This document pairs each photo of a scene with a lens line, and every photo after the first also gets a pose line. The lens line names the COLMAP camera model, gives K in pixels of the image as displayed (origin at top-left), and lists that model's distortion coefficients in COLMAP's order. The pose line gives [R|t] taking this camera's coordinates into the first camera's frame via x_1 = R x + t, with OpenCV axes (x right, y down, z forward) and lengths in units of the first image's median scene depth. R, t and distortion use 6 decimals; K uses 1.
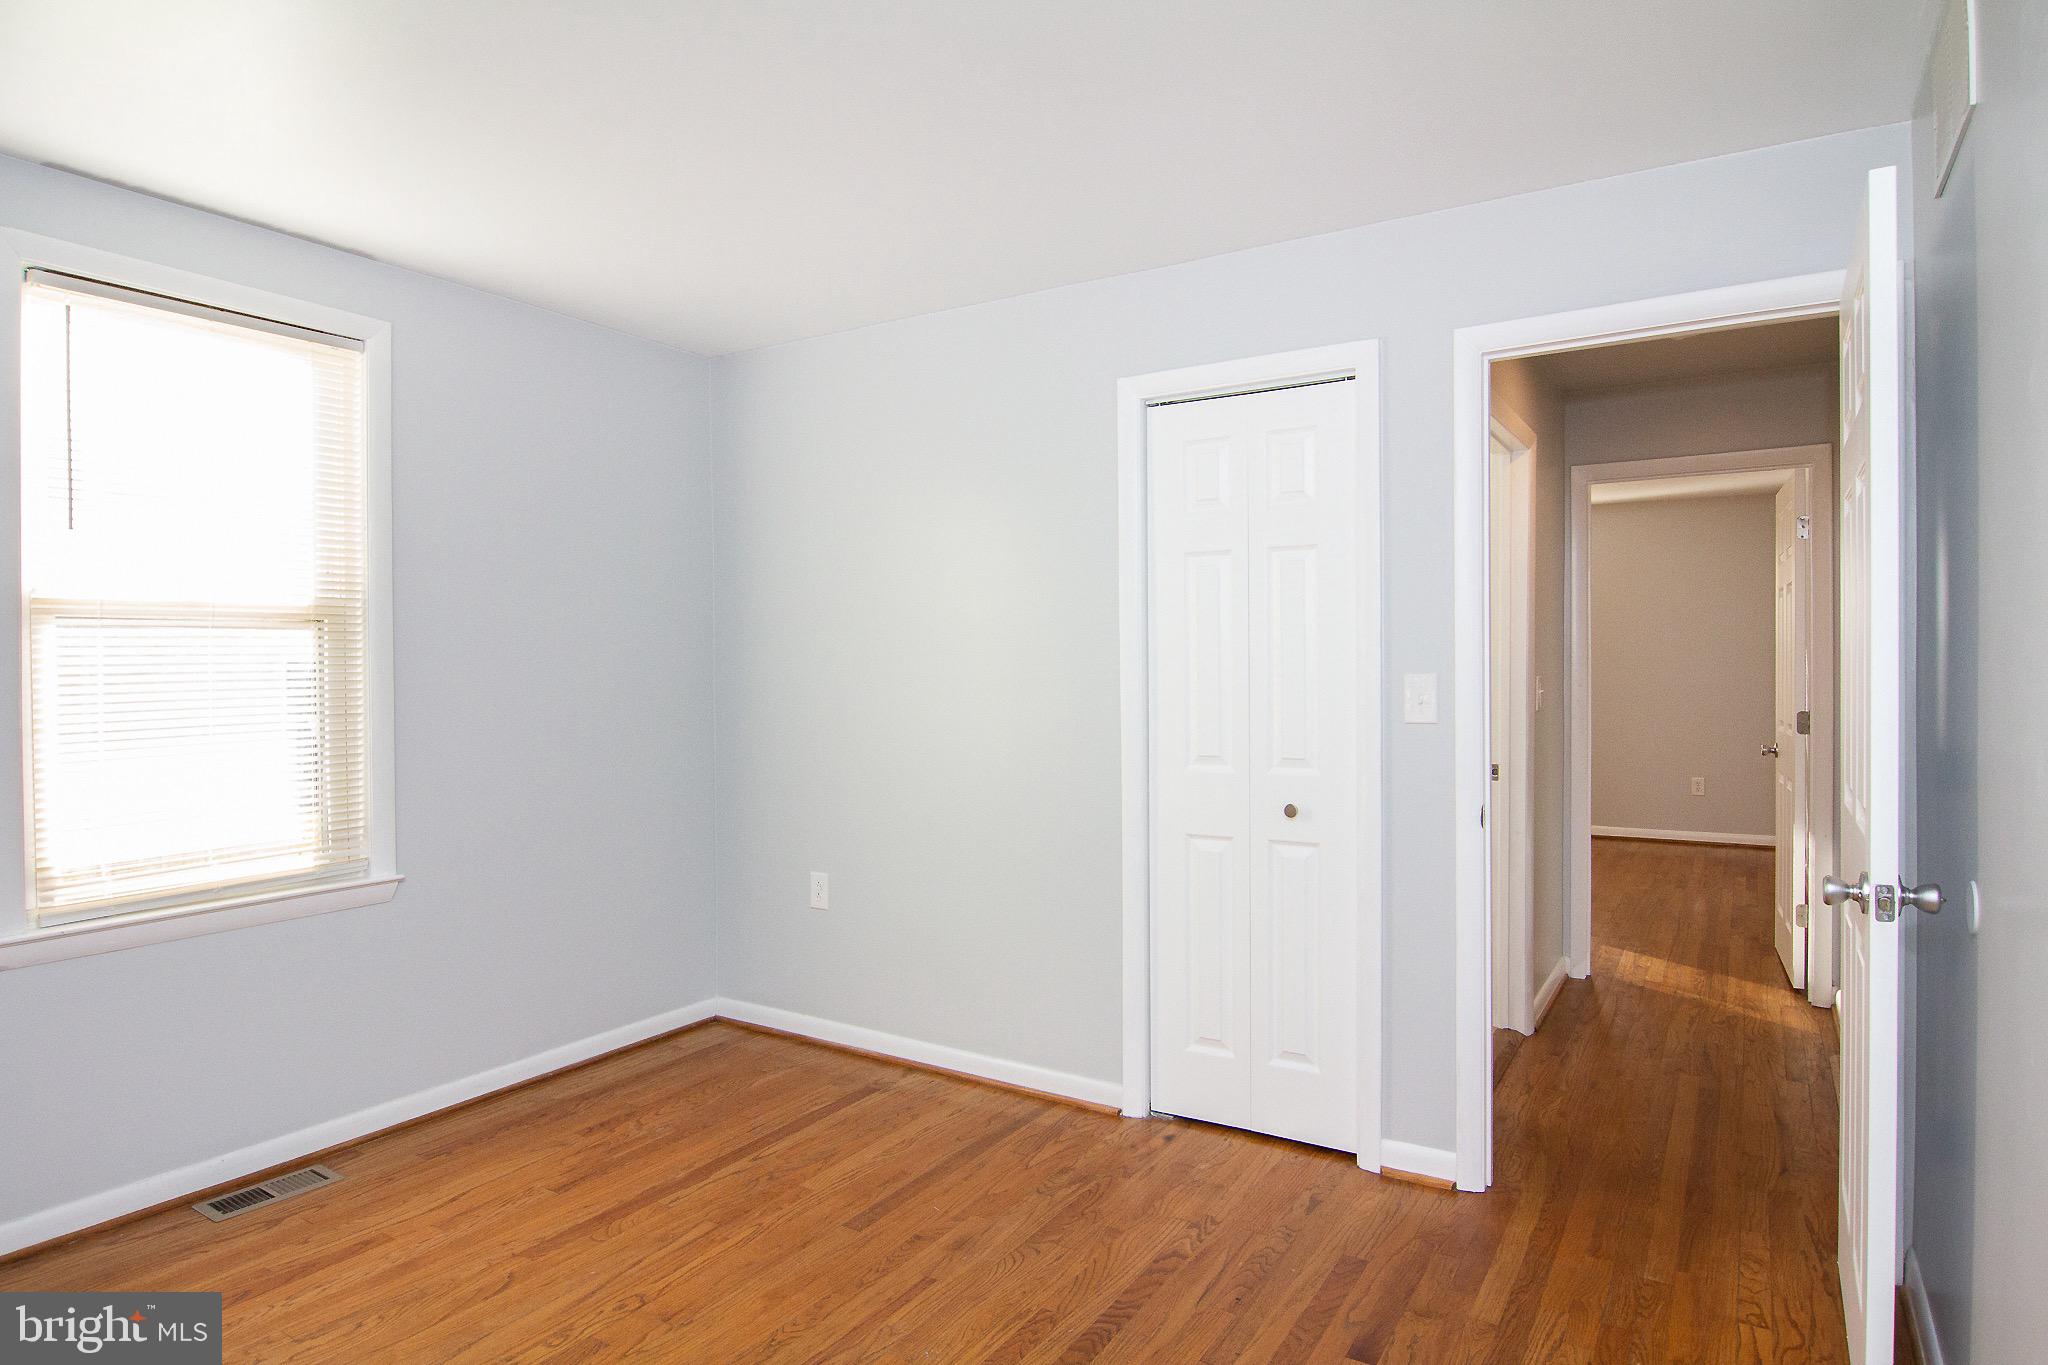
lens RADIAL K [[1229.2, 0, 1008.4], [0, 1229.2, 676.2], [0, 0, 1]] dist [-0.009306, -0.001742]
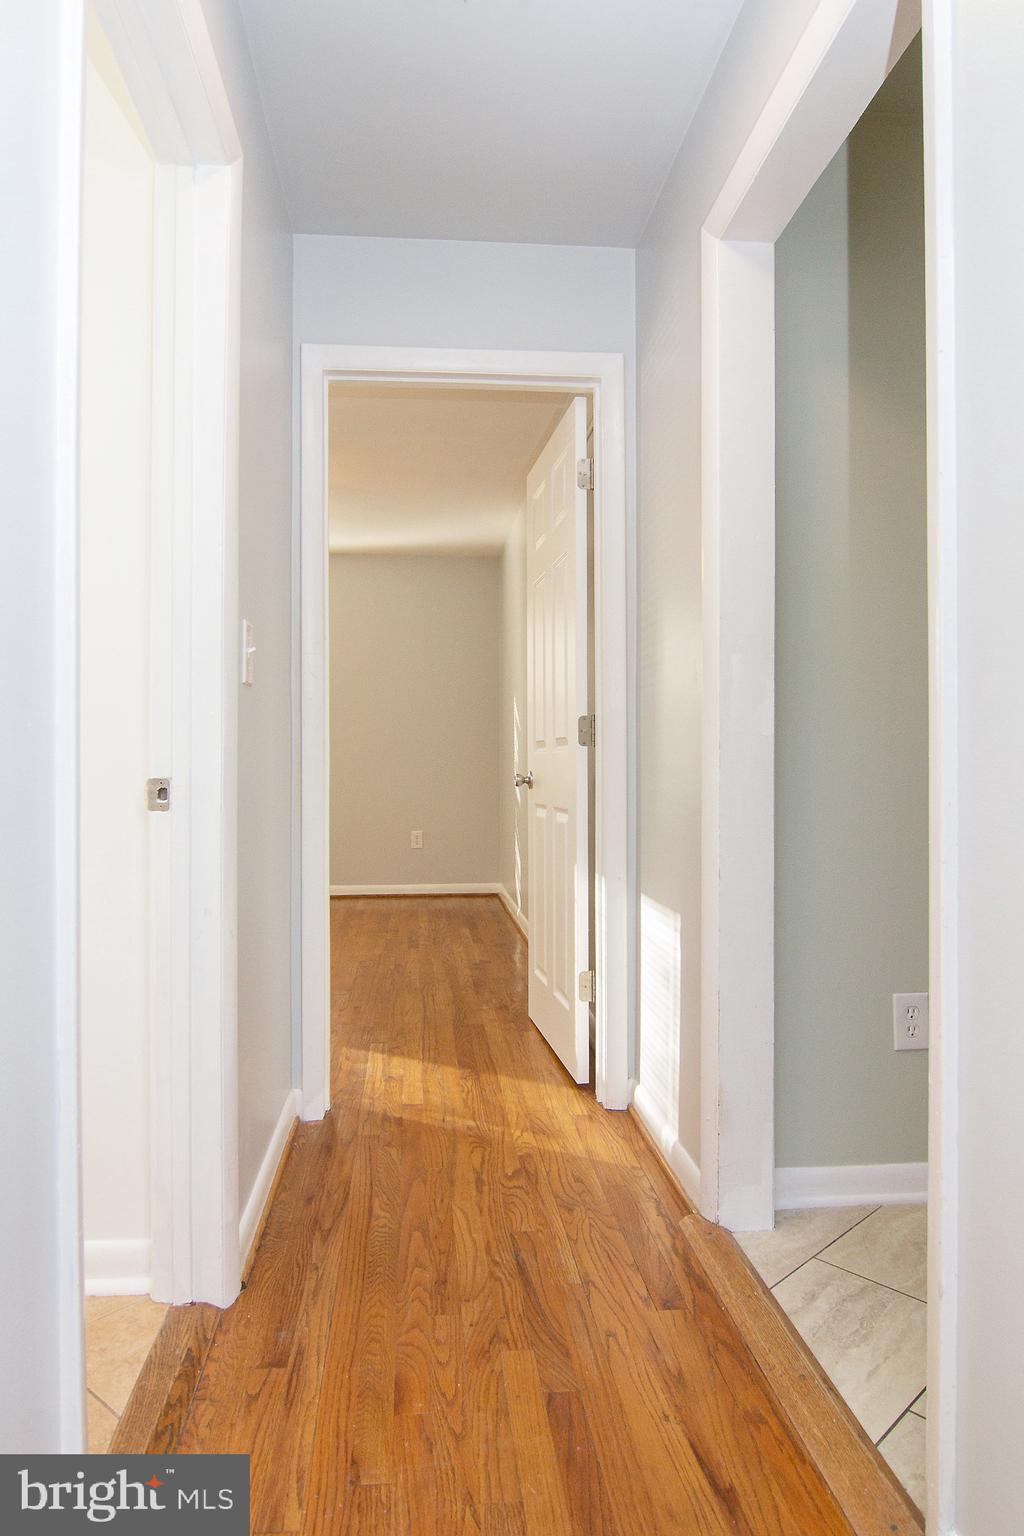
lens RADIAL K [[921.9, 0, 505.0], [0, 921.9, 765.7], [0, 0, 1]] dist [-0.009306, -0.001742]
pose [[0.796570, 0.005572, 0.604520, 0.247484], [0.003657, 0.999895, -0.014035, 0.062106], [-0.604535, 0.013391, 0.796466, 0.543442]]
